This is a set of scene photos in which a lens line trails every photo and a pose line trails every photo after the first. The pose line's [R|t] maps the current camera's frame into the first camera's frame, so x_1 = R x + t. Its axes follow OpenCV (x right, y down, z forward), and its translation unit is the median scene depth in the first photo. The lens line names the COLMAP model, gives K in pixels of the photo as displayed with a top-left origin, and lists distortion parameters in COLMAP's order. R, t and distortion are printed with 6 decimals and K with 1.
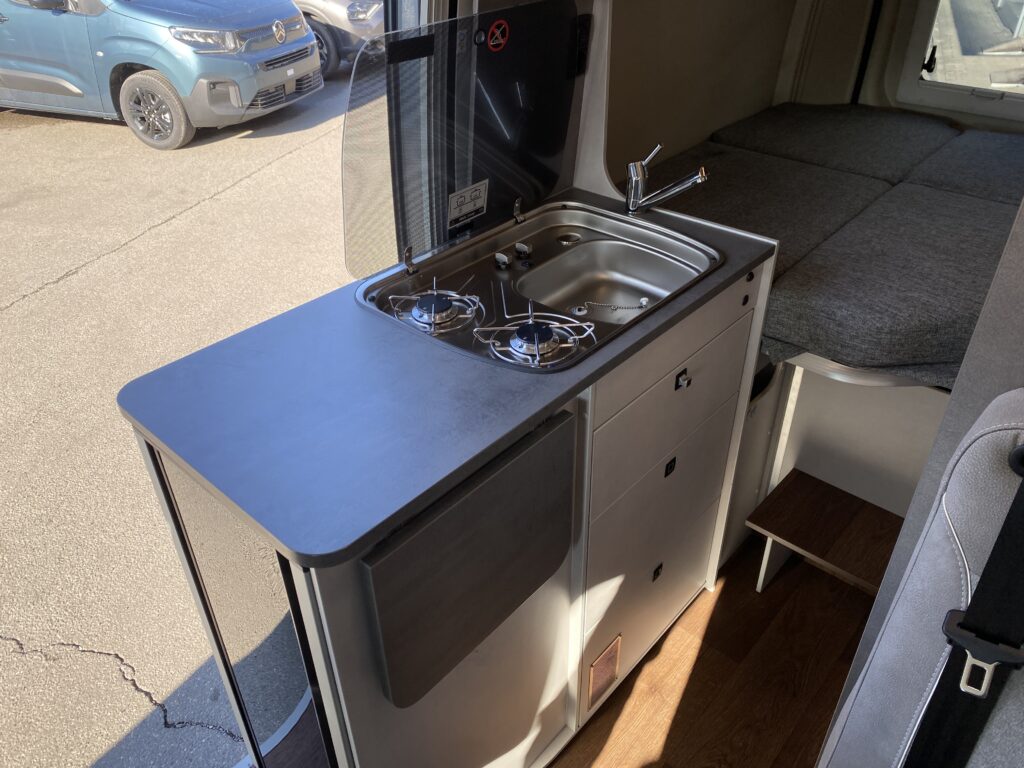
lens RADIAL K [[781.5, 0, 508.4], [0, 781.5, 383.9], [0, 0, 1]] dist [0.037891, -0.042023]
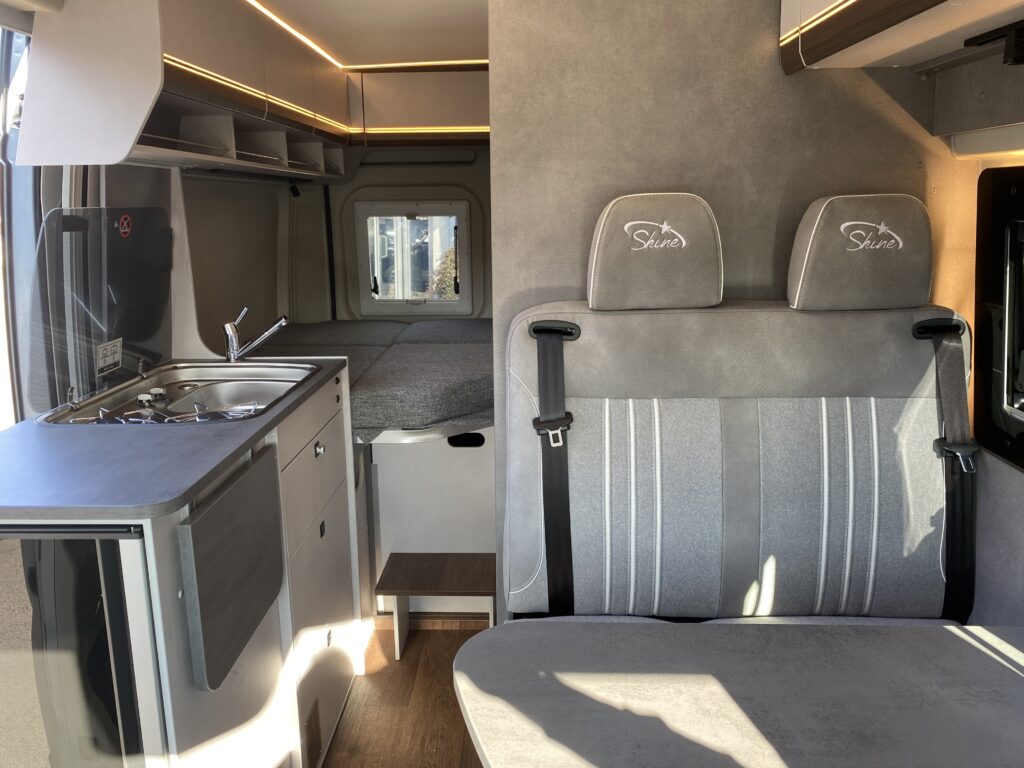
lens RADIAL K [[781.5, 0, 514.5], [0, 781.5, 383.7], [0, 0, 1]] dist [0.037891, -0.042023]
pose [[0.763288, -0.137260, 0.631309, -0.336159], [0.364556, 0.898244, -0.245472, 0.326593], [-0.533376, 0.417514, 0.735658, -0.214576]]
